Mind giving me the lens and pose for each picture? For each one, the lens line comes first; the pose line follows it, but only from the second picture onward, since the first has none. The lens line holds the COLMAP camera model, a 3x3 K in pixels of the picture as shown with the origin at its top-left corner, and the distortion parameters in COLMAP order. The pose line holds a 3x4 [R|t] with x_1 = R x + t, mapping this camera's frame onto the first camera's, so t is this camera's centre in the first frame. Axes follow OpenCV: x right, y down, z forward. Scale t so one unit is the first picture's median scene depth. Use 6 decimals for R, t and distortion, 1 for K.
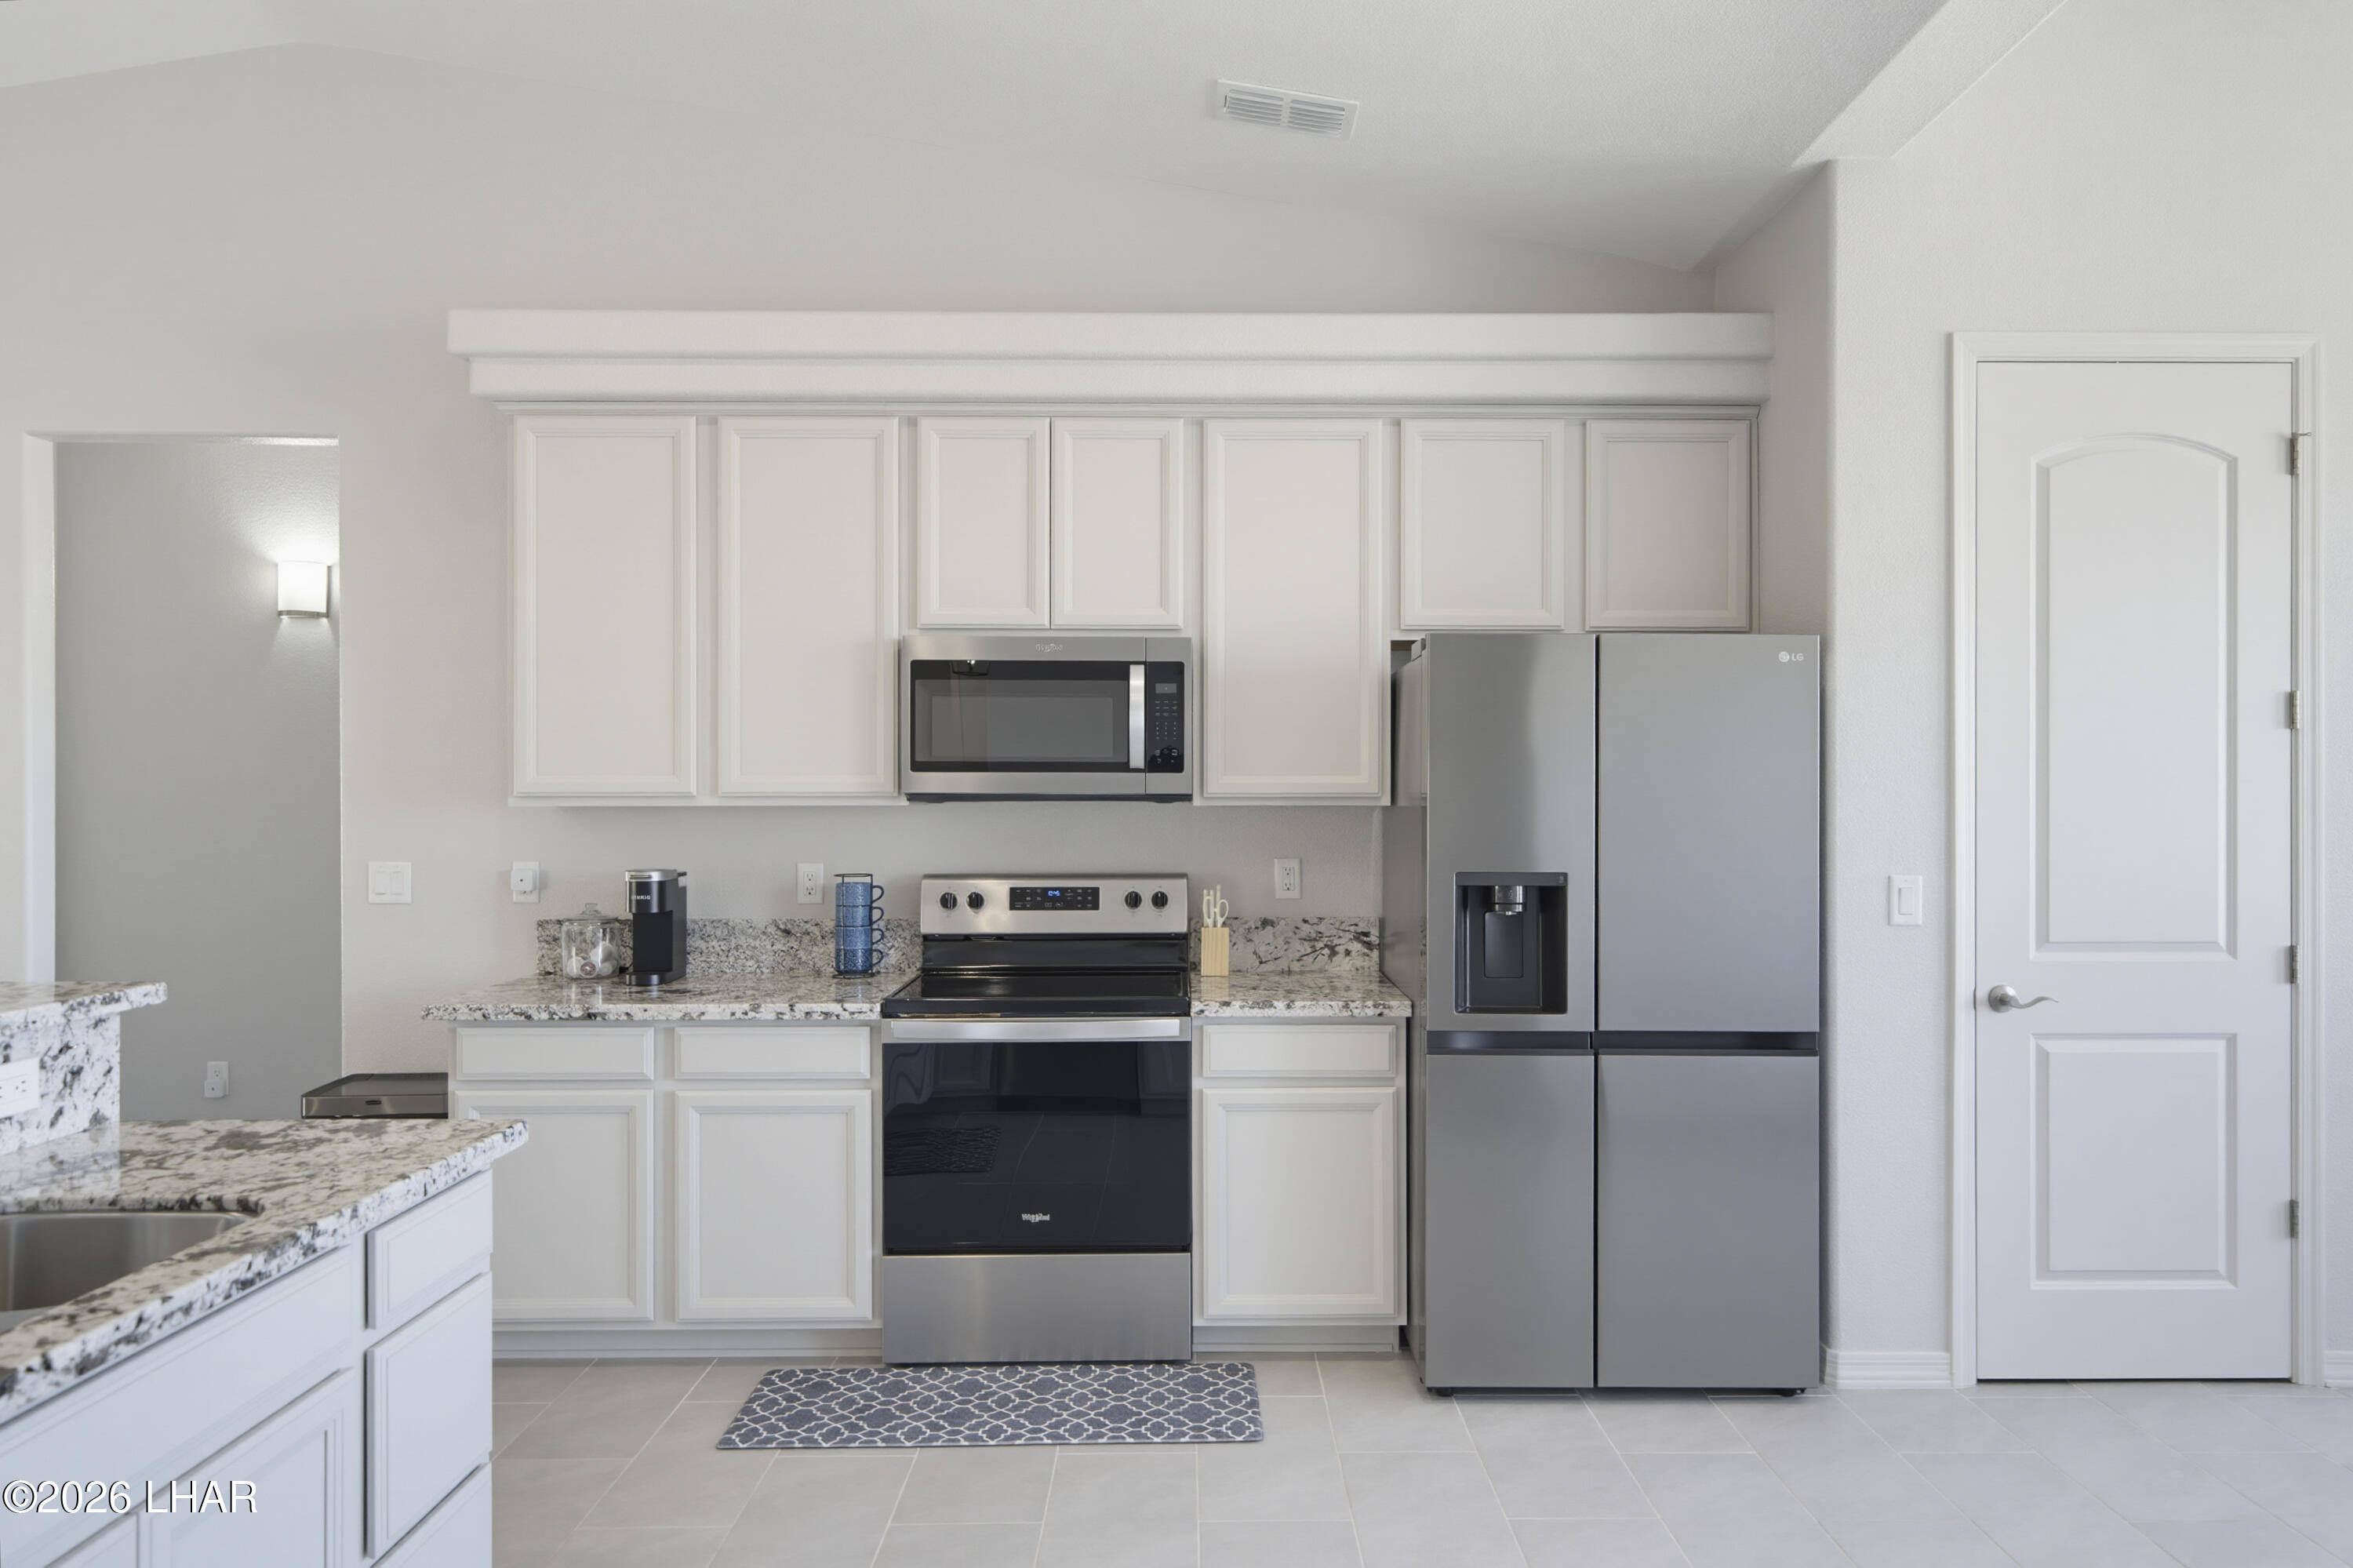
lens RADIAL K [[1505.0, 0, 1202.6], [0, 1505.0, 787.3], [0, 0, 1]] dist [0.005869, -0.003620]
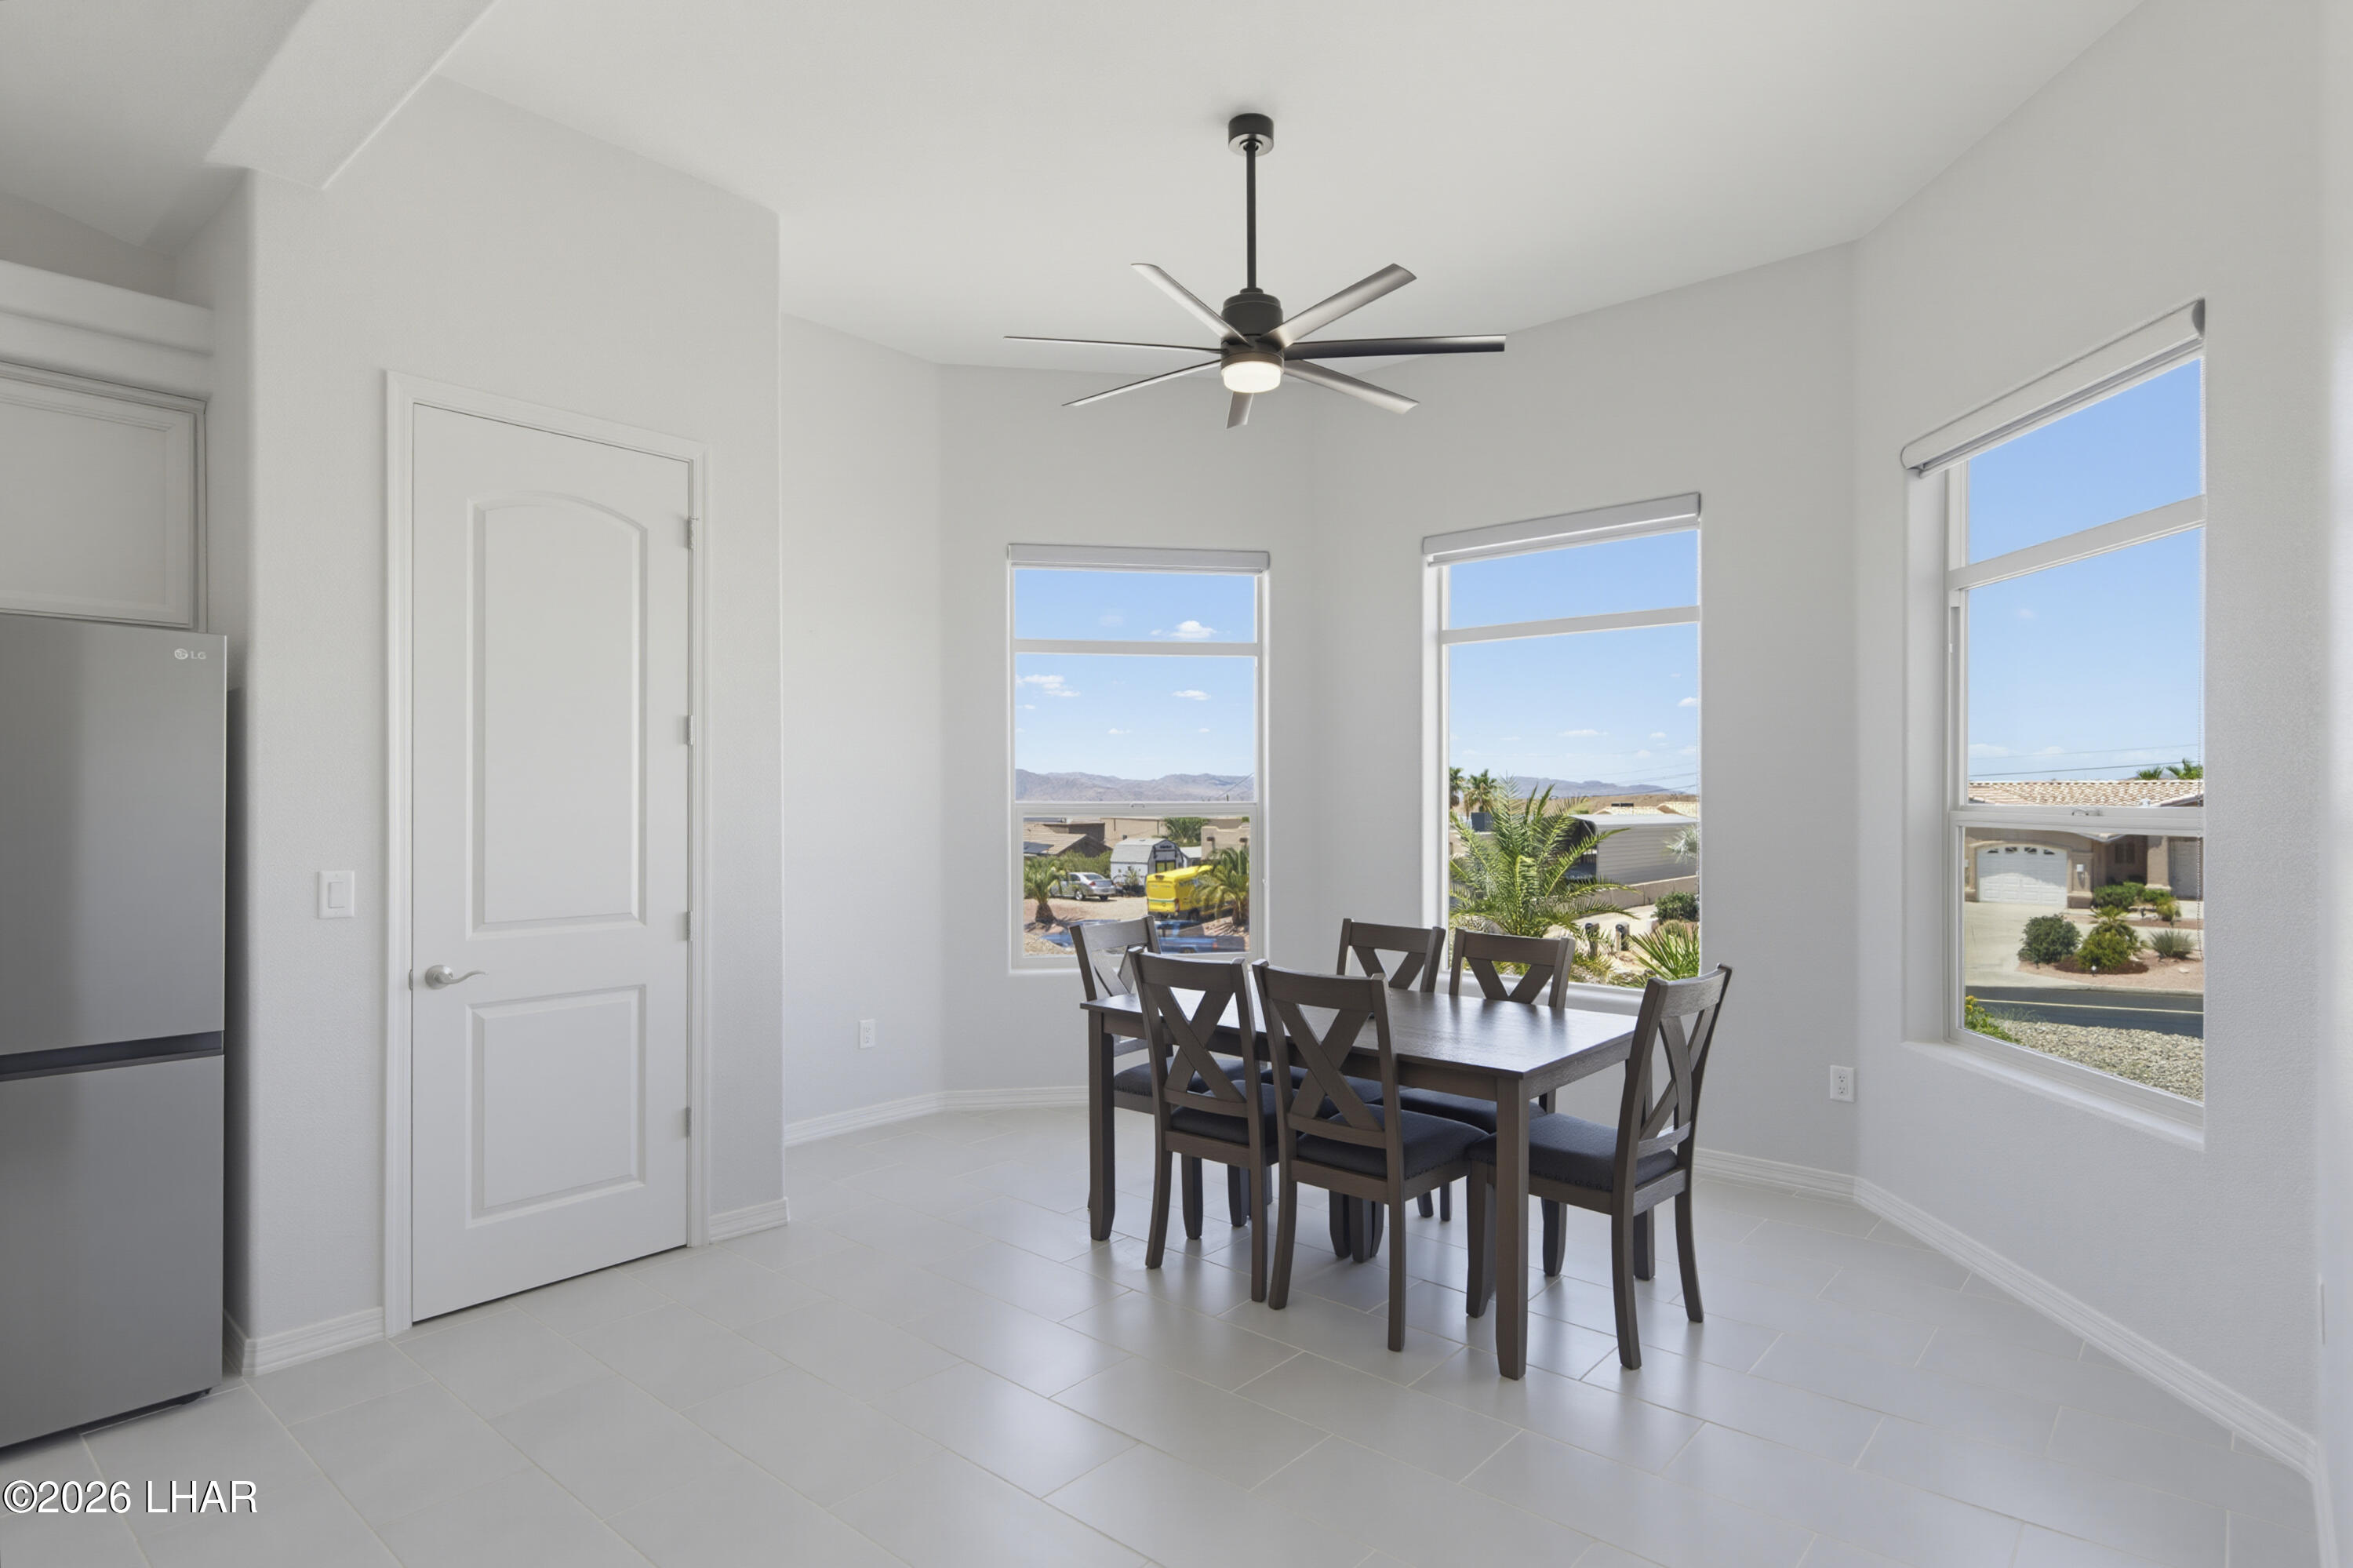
lens RADIAL K [[1233.8, 0, 1193.2], [0, 1233.8, 798.6], [0, 0, 1]] dist [0.003820, 0.000679]
pose [[0.658502, 0.000222, 0.752579, 0.204300], [-0.003688, 0.999989, 0.002933, 0.002875], [-0.752570, -0.004707, 0.658495, -0.027953]]
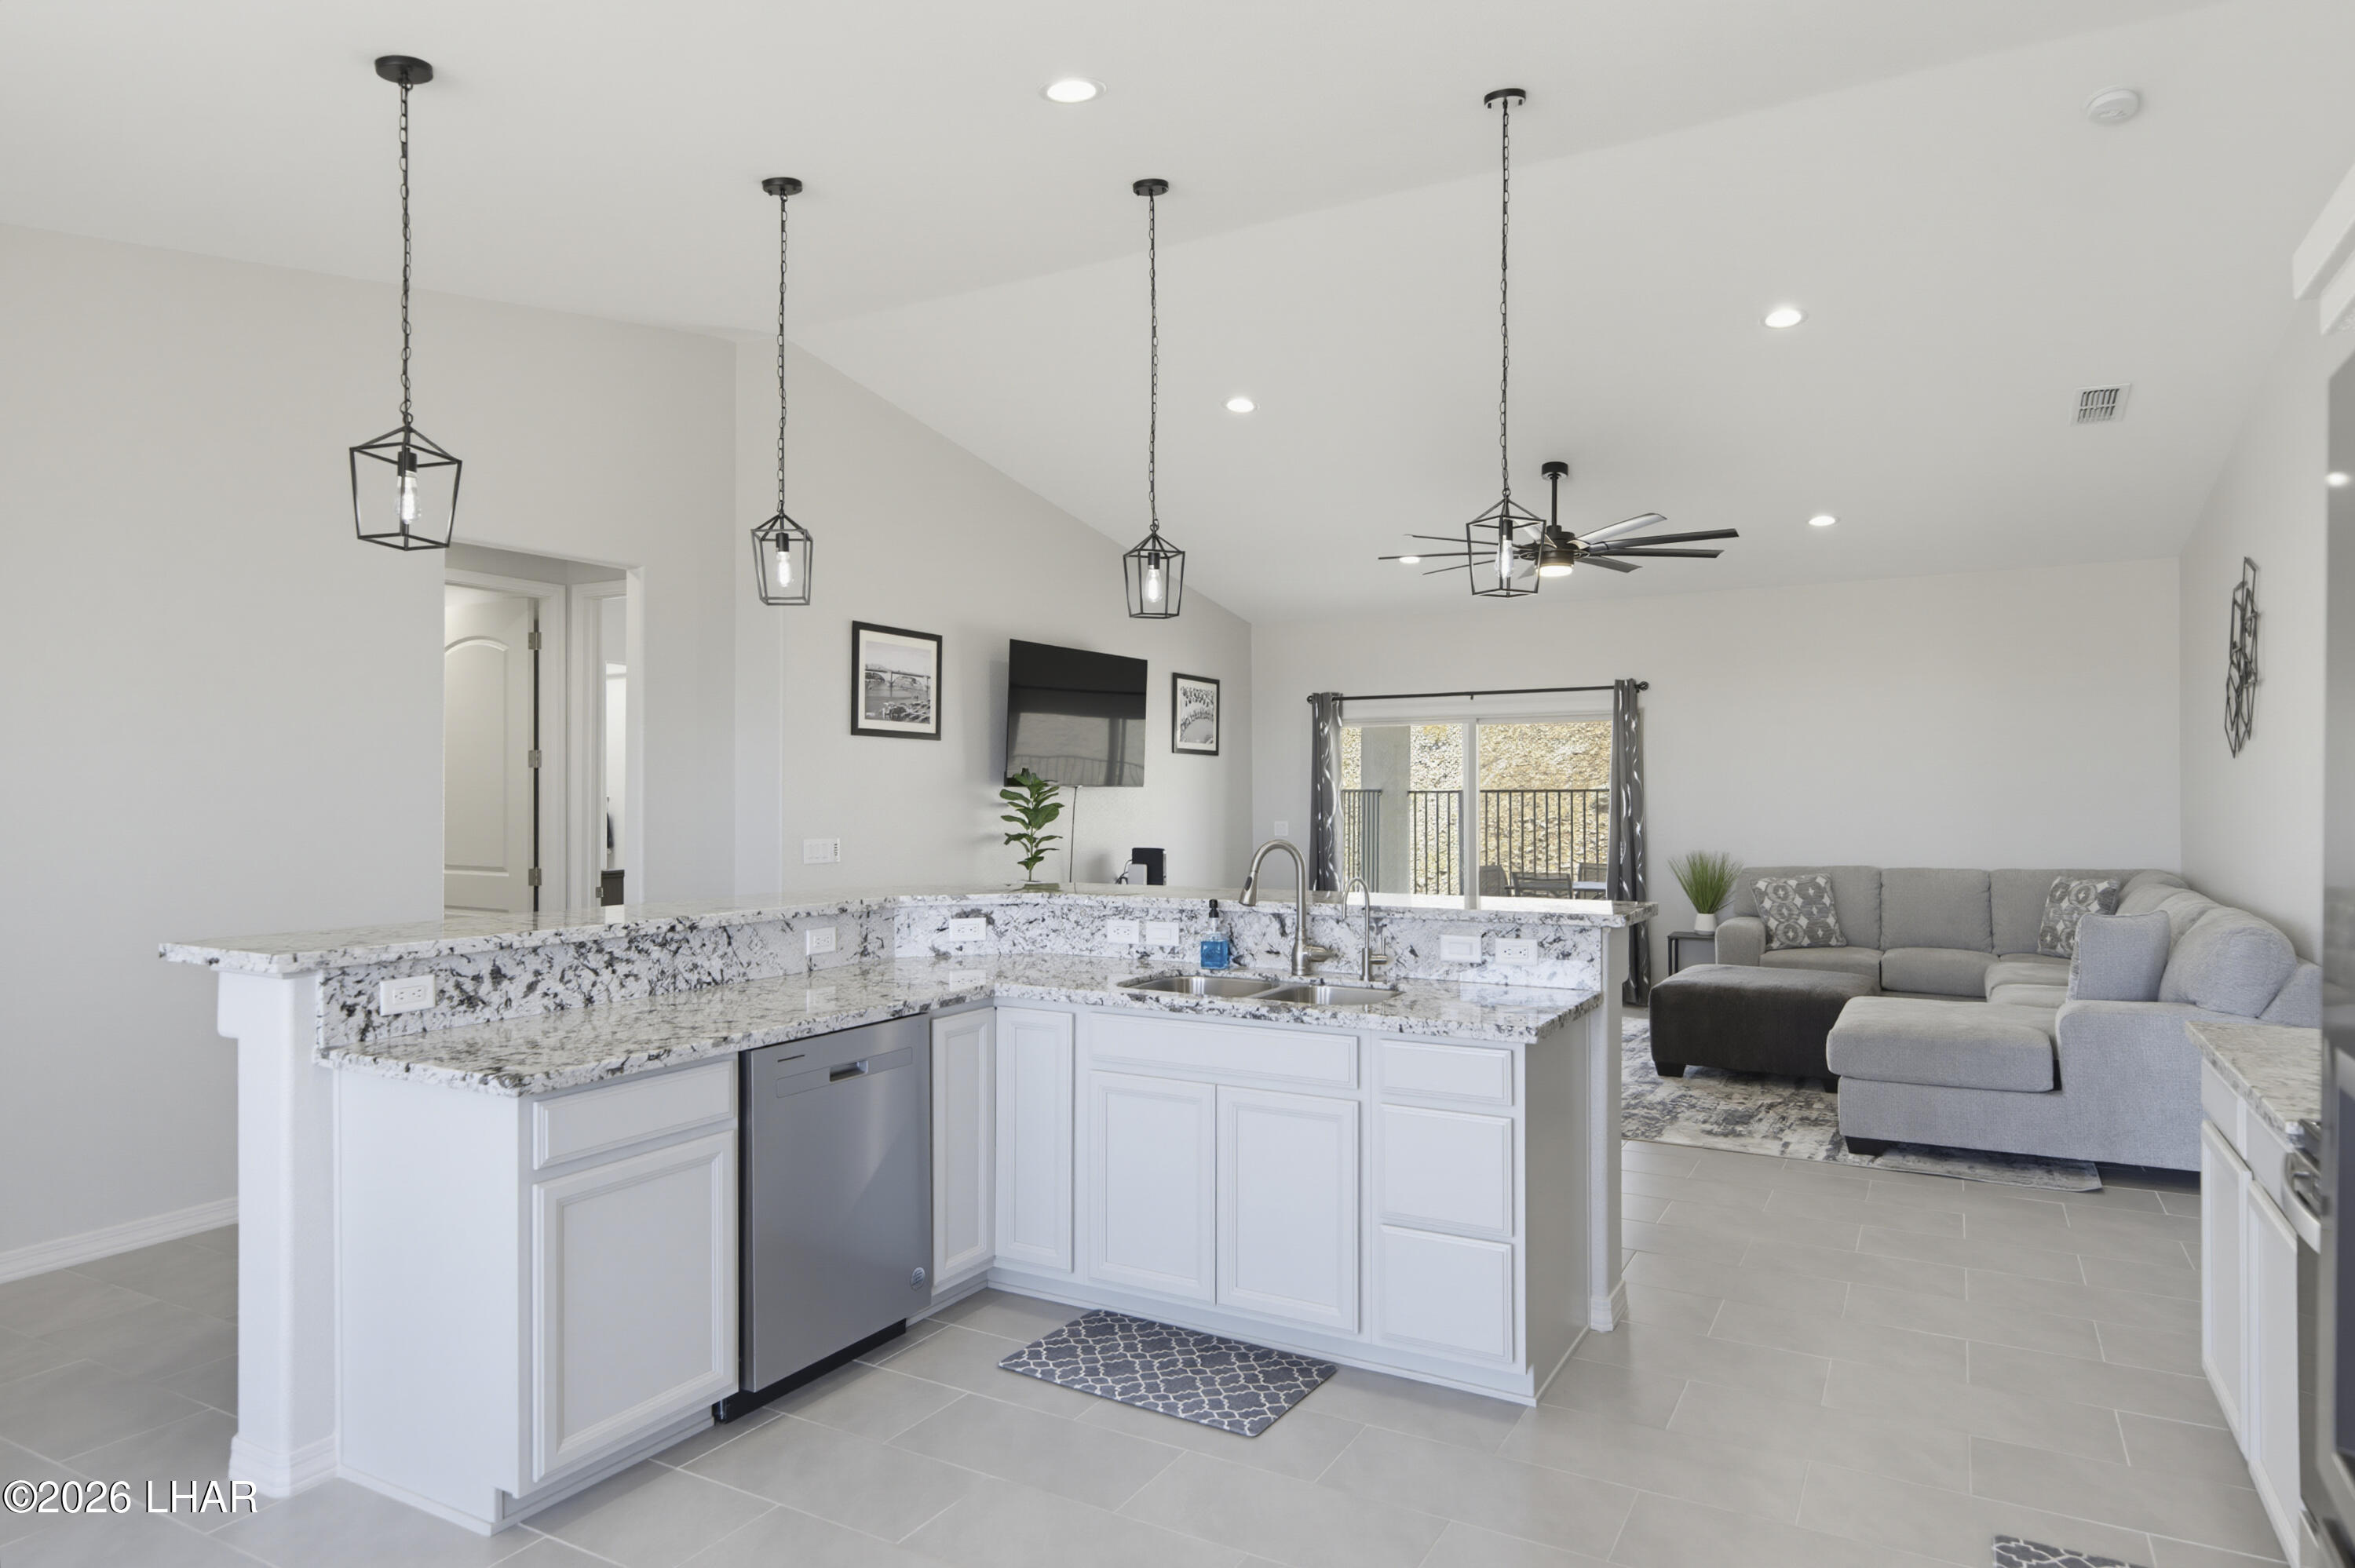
lens RADIAL K [[1373.4, 0, 1196.7], [0, 1373.4, 785.0], [0, 0, 1]] dist [0.005247, 0.002351]
pose [[-0.492380, -0.002268, -0.870377, 0.550472], [0.004278, 0.999978, -0.005026, -0.003528], [0.870370, -0.006198, -0.492360, 0.883502]]
